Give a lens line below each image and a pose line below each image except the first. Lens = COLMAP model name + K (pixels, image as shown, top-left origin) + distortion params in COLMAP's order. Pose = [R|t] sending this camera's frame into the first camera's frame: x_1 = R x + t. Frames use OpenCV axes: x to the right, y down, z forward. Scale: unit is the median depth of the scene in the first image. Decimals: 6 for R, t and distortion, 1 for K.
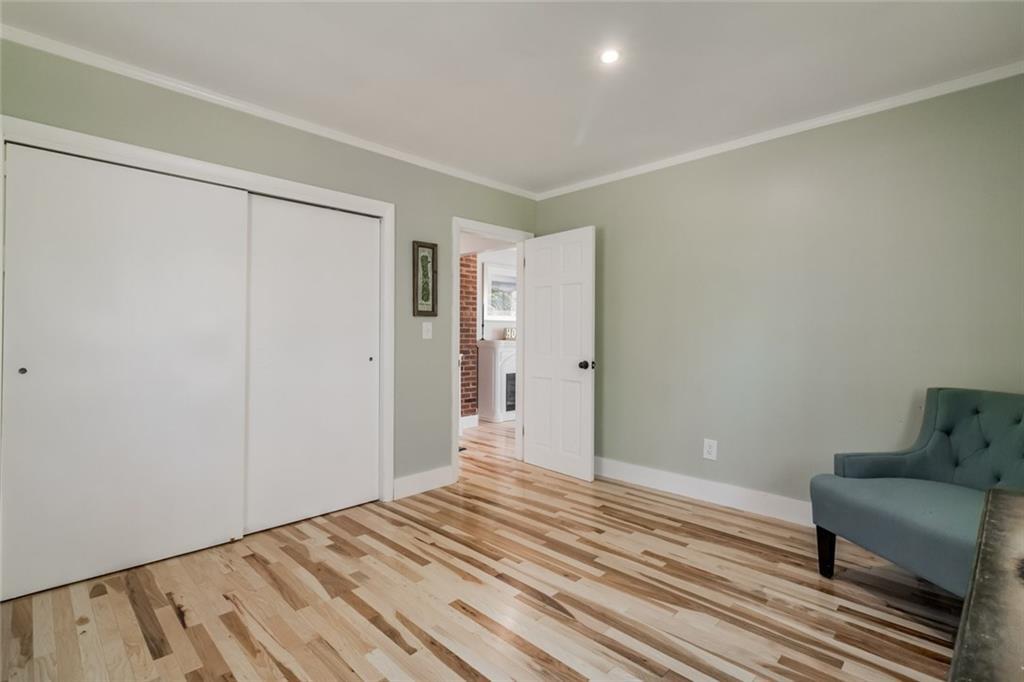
lens RADIAL K [[477.1, 0, 503.9], [0, 477.1, 335.8], [0, 0, 1]] dist [0.004003, -0.000422]
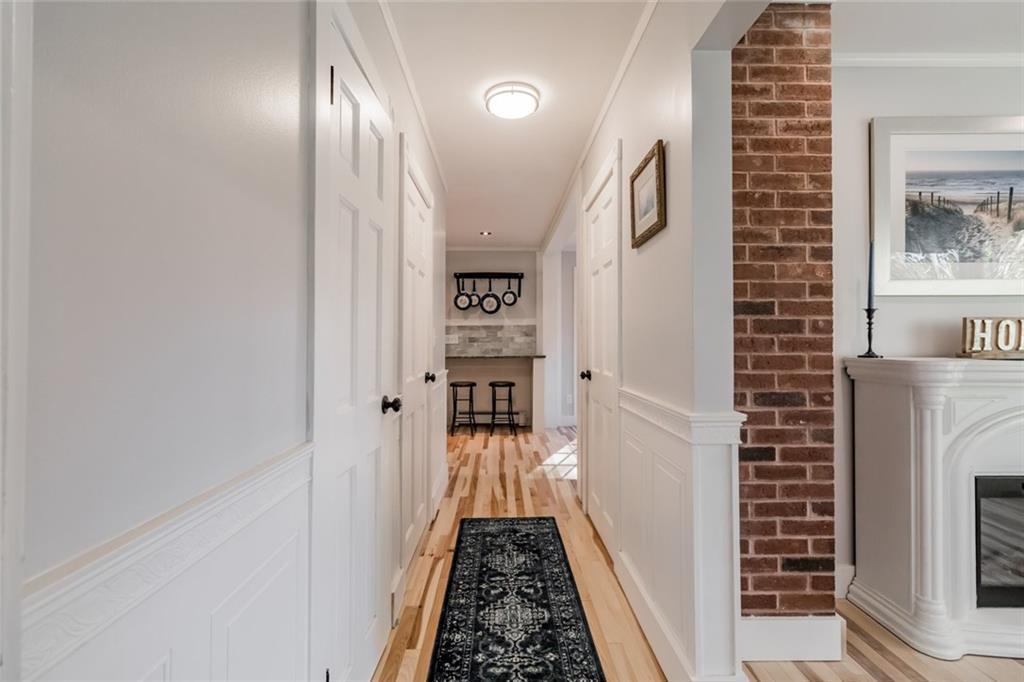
lens RADIAL K [[477.1, 0, 509.7], [0, 477.1, 335.2], [0, 0, 1]] dist [0.004003, -0.000422]
pose [[0.728166, -0.012295, -0.685291, -0.000883], [0.001130, 0.999859, -0.016739, -0.000900], [0.685400, 0.011415, 0.728077, 0.778294]]
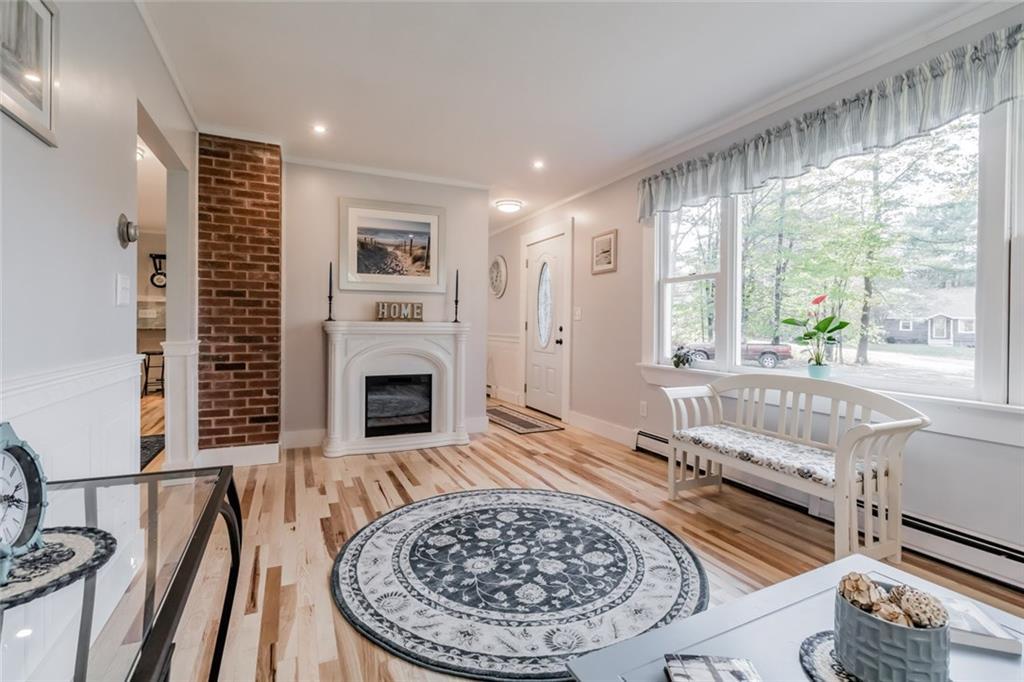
lens RADIAL K [[477.1, 0, 511.3], [0, 477.1, 330.3], [0, 0, 1]] dist [0.004003, -0.000422]
pose [[0.940738, 0.009683, -0.338995, 0.506073], [-0.007516, 0.999942, 0.007703, 0.018779], [0.339050, -0.004699, 0.940757, 0.636382]]
